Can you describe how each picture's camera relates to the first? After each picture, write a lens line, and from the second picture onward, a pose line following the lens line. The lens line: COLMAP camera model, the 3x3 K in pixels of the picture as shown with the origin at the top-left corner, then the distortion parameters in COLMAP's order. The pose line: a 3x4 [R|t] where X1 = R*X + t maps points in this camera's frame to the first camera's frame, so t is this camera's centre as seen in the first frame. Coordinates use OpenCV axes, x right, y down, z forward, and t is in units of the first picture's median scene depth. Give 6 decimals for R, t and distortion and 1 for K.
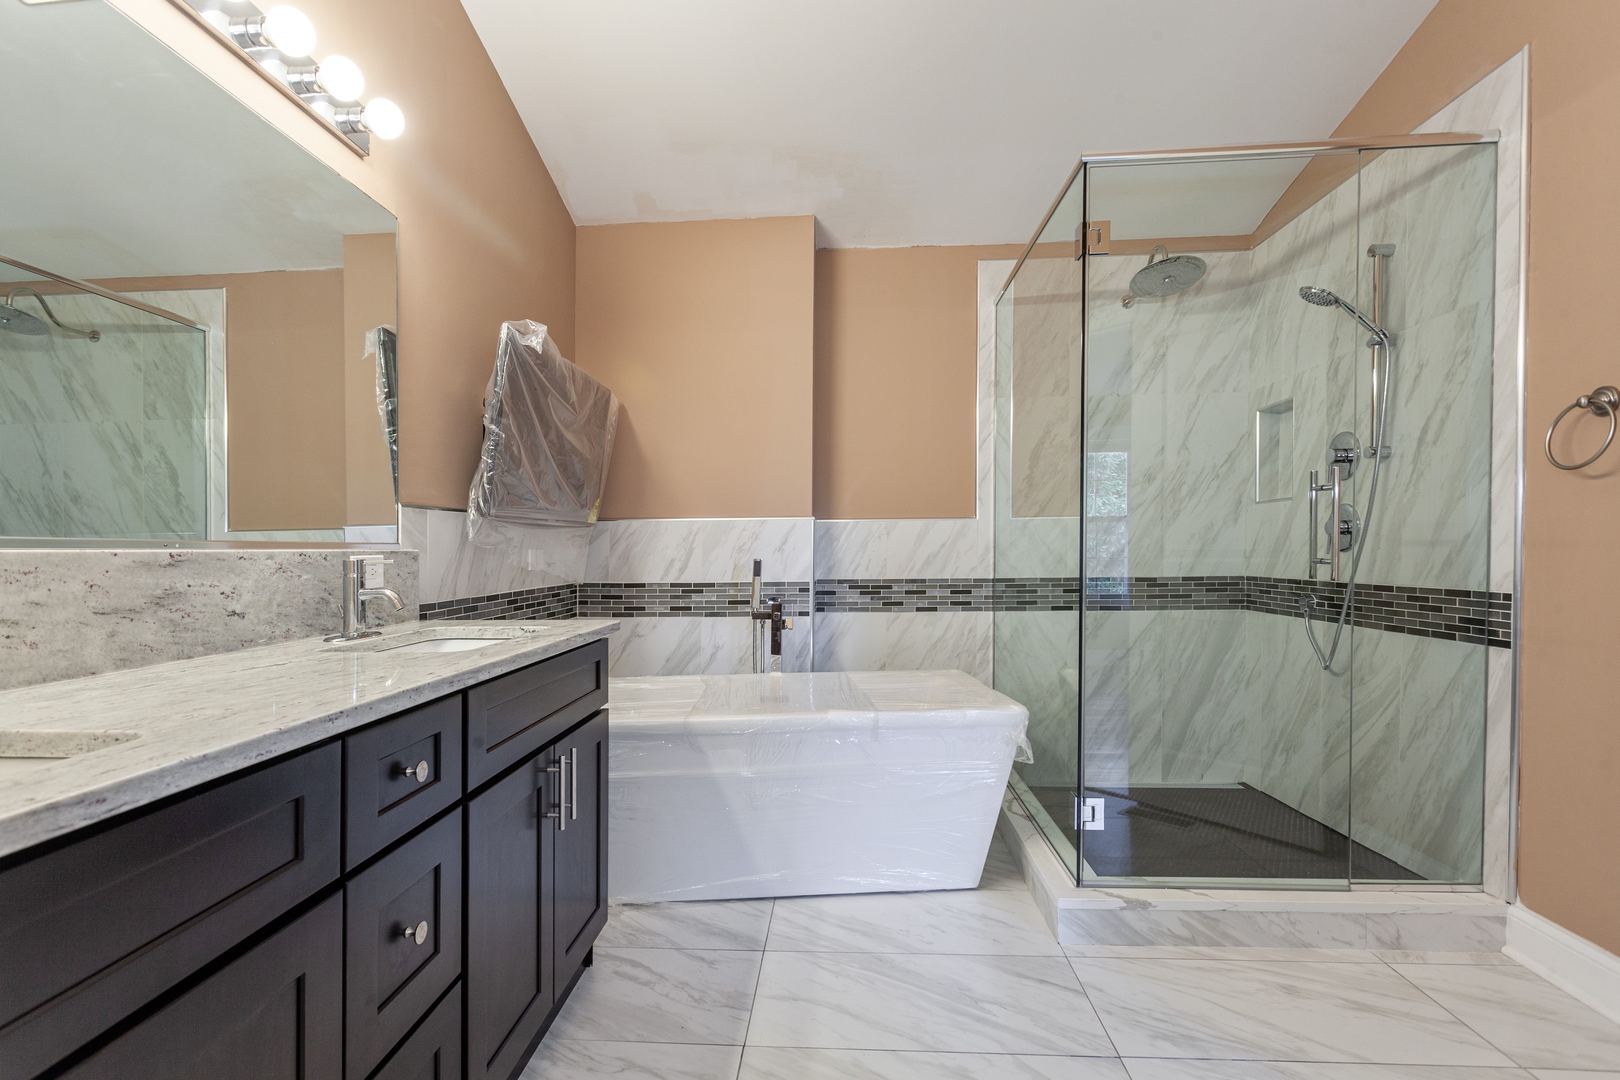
lens RADIAL K [[762.2, 0, 805.9], [0, 762.2, 548.6], [0, 0, 1]] dist [-0.017182, -0.000026]
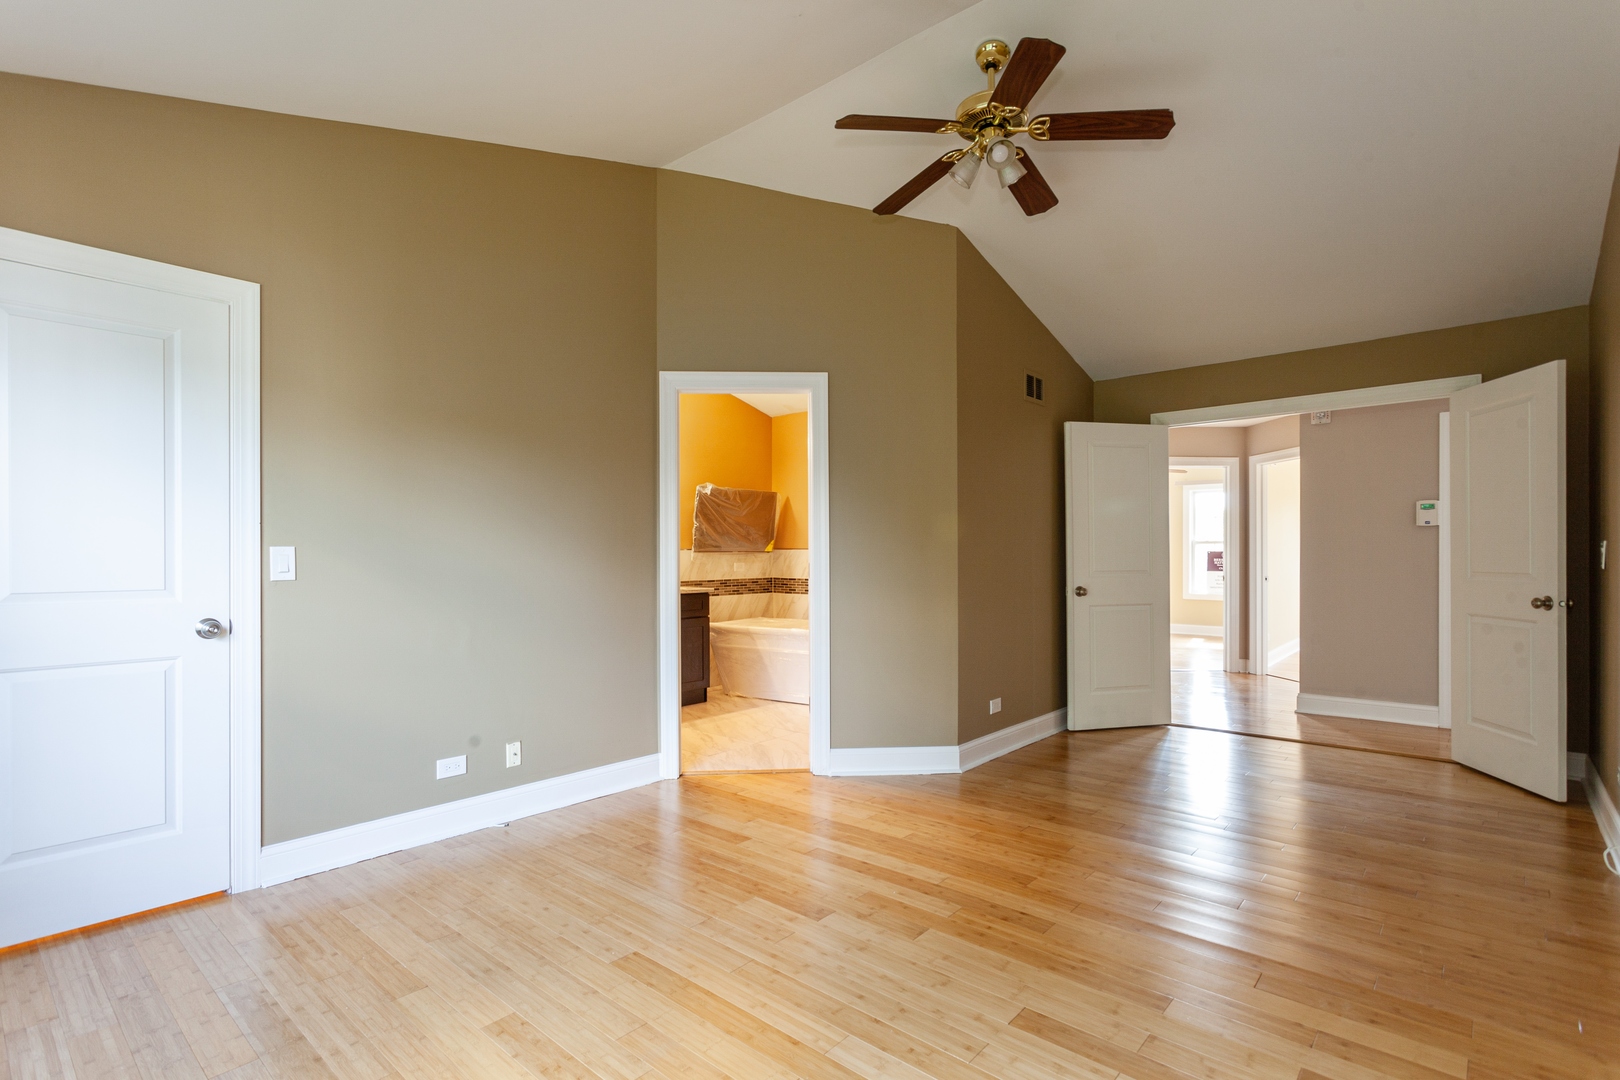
lens RADIAL K [[762.2, 0, 805.9], [0, 762.2, 548.6], [0, 0, 1]] dist [-0.017182, -0.000026]
pose [[0.781710, 0.001685, -0.623640, 1.183254], [-0.004668, 0.999984, -0.003149, -0.033272], [0.623625, 0.005373, 0.781705, -0.693071]]
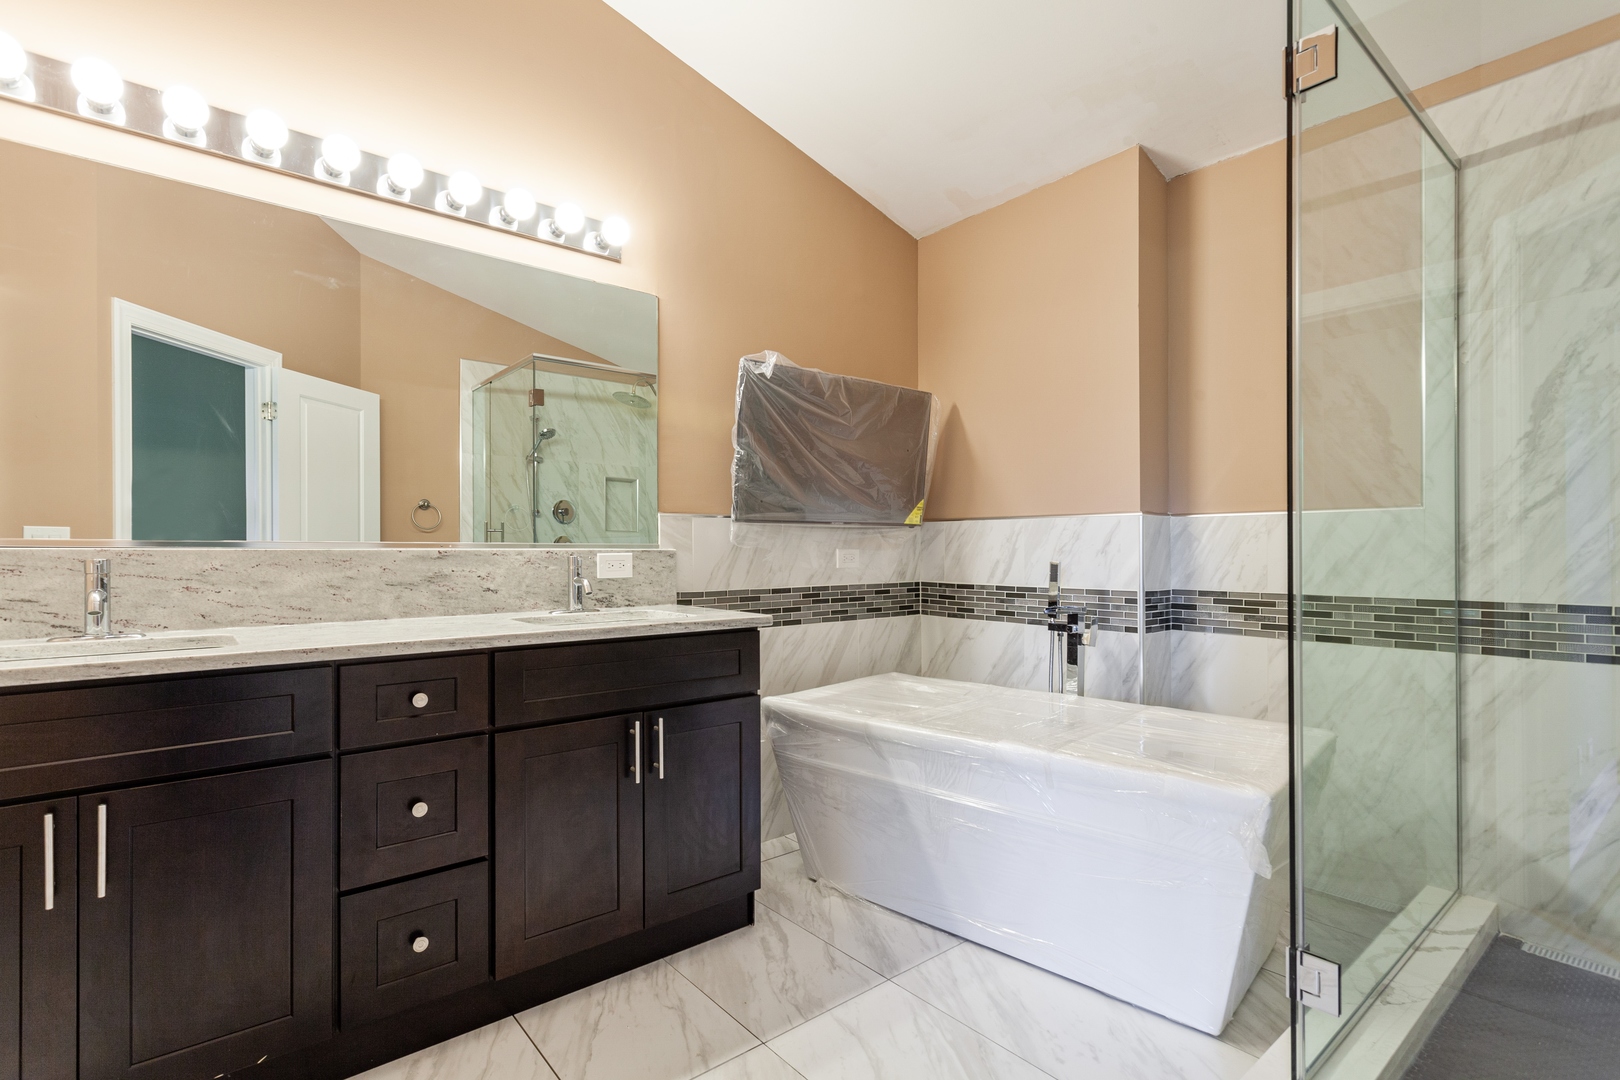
lens RADIAL K [[772.5, 0, 810.0], [0, 772.5, 540.0], [0, 0, 1]] dist [0.000173, 0.000360]
pose [[0.678496, -0.000529, -0.734604, 0.376053], [-0.005526, 0.999968, -0.005824, -0.004795], [0.734584, 0.008011, 0.678471, 0.178218]]
